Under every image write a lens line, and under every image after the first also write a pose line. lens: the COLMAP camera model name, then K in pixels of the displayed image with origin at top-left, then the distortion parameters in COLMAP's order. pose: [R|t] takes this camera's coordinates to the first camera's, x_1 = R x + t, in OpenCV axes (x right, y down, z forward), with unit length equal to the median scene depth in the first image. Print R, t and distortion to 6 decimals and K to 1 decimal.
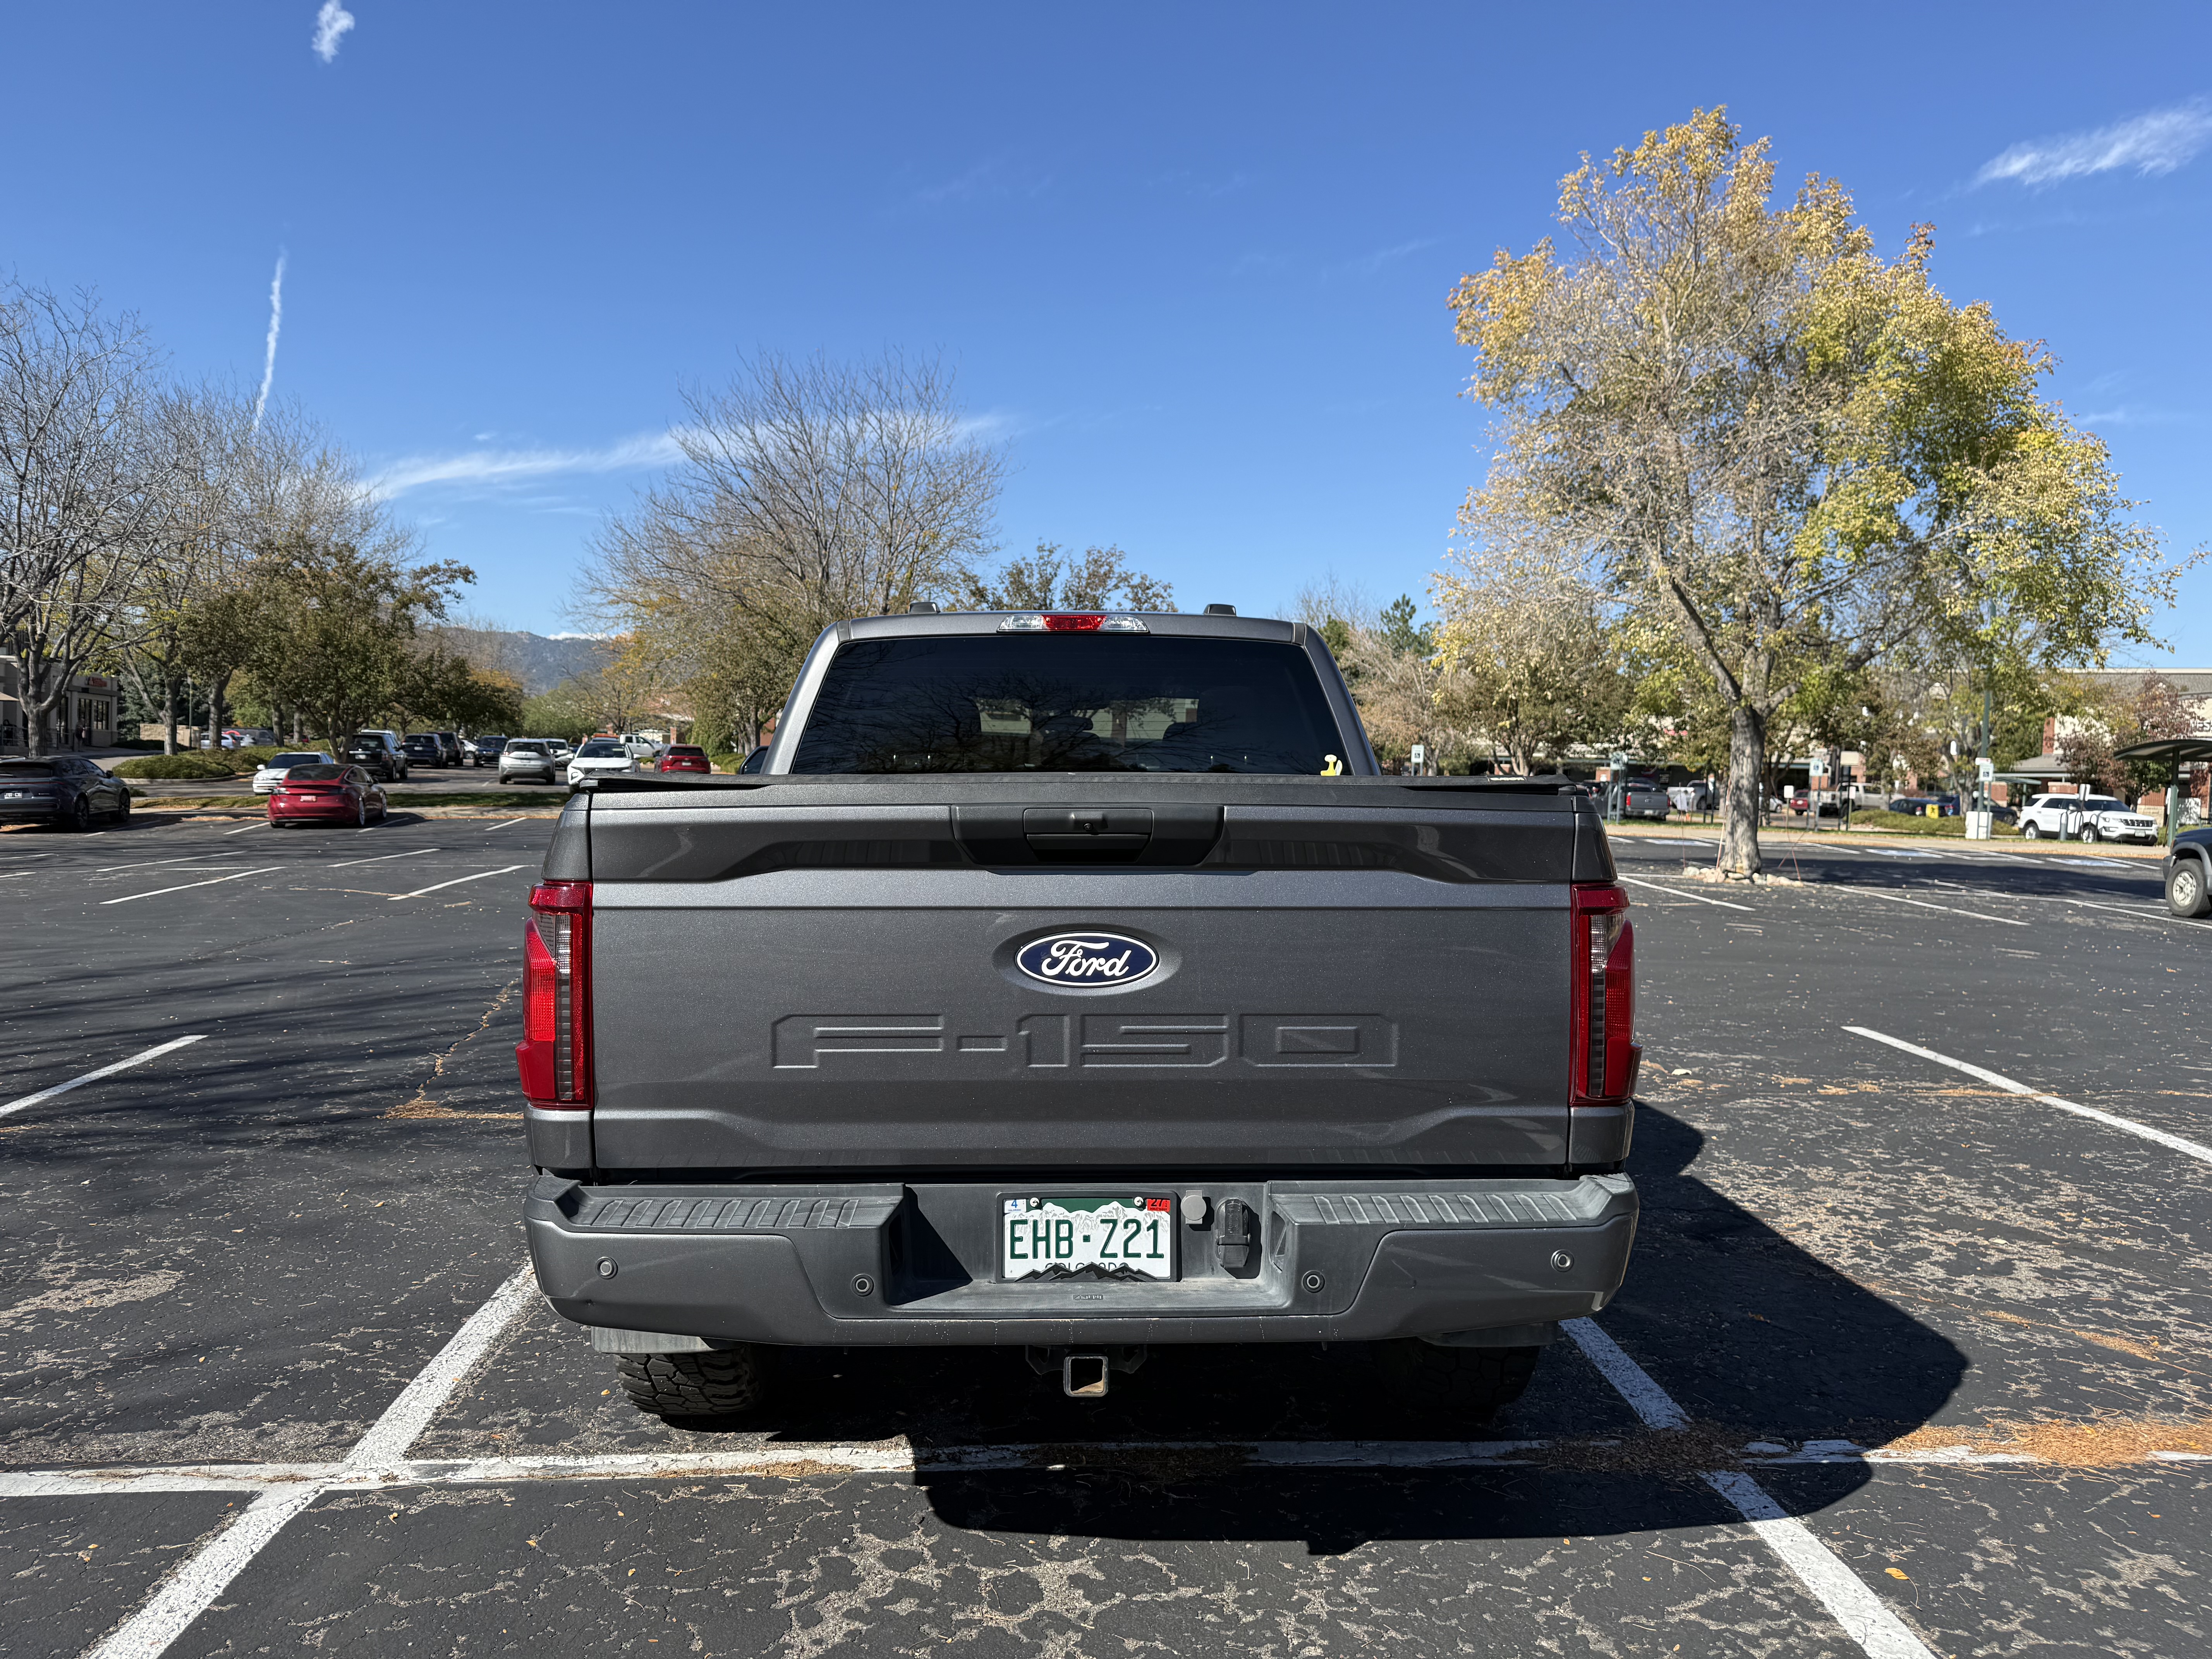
lens RADIAL K [[1538.5, 0, 1088.4], [0, 1538.5, 832.4], [0, 0, 1]] dist [0.050413, -0.056445]
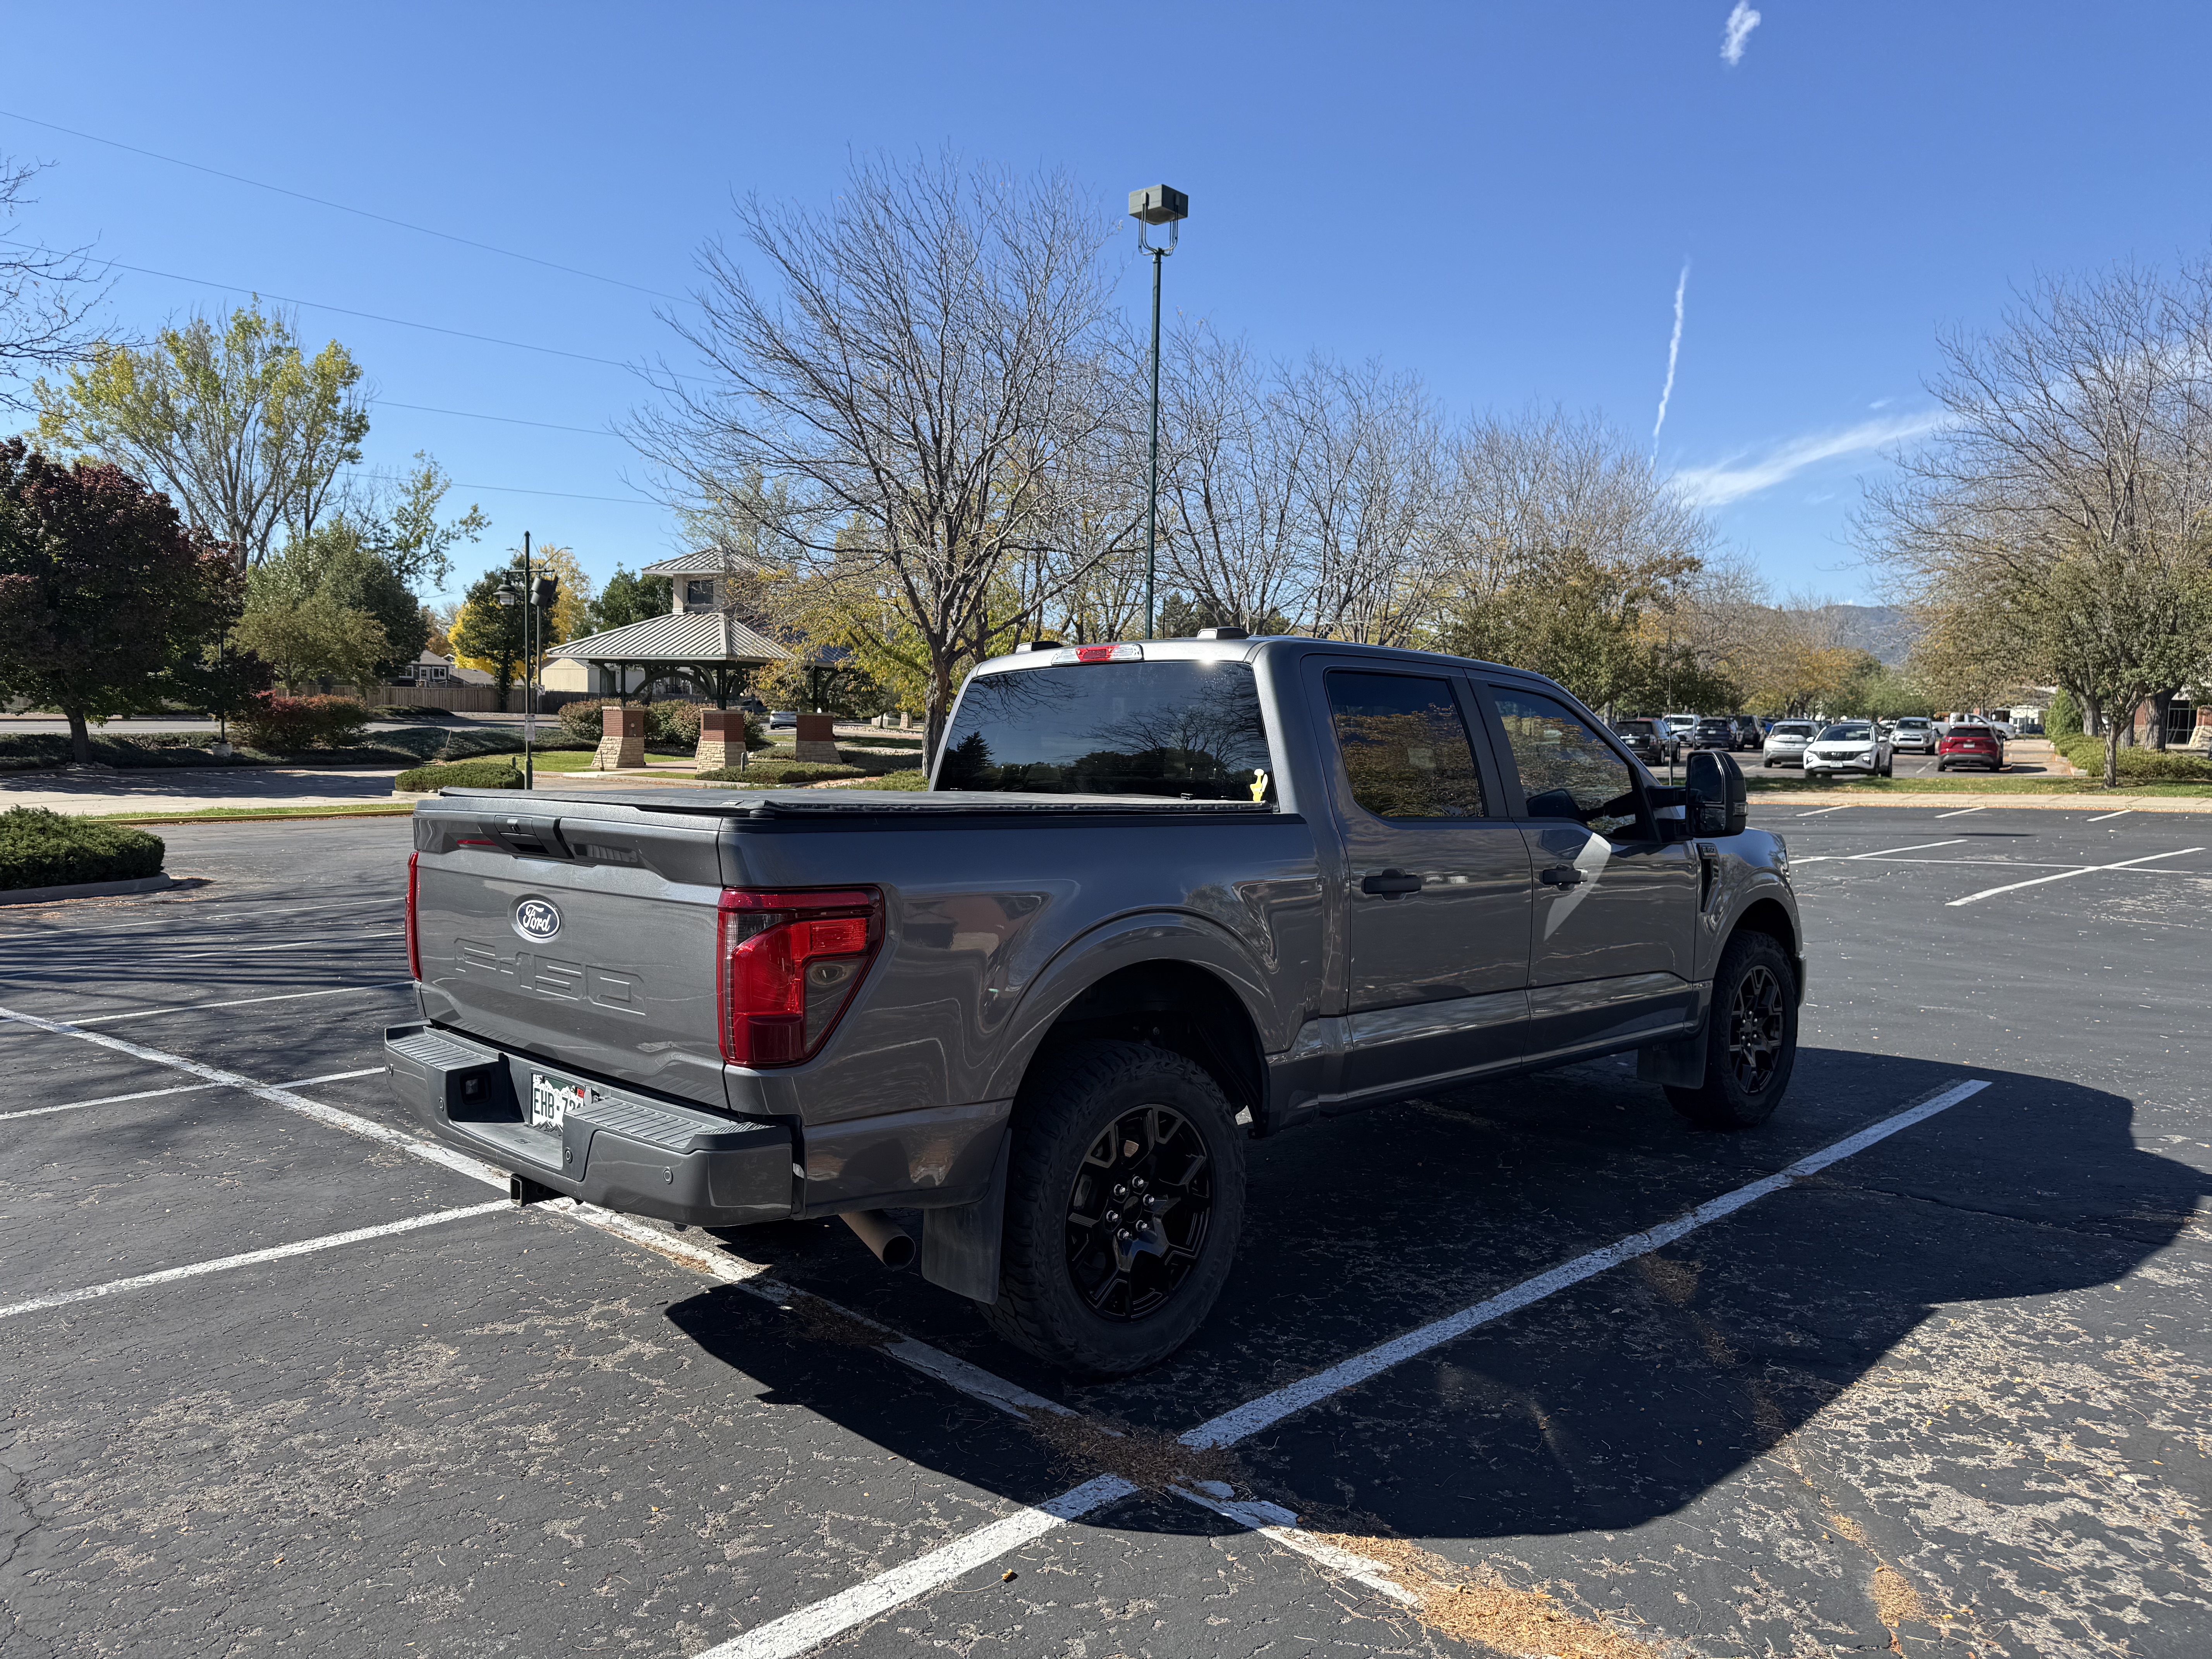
lens RADIAL K [[1539.4, 0, 1099.5], [0, 1539.4, 824.1], [0, 0, 1]] dist [0.001716, -0.002806]
pose [[0.681663, 0.031967, -0.730968, 1.070356], [-0.026908, 0.999465, 0.018616, -0.037703], [0.731171, 0.006979, 0.682158, 0.279986]]
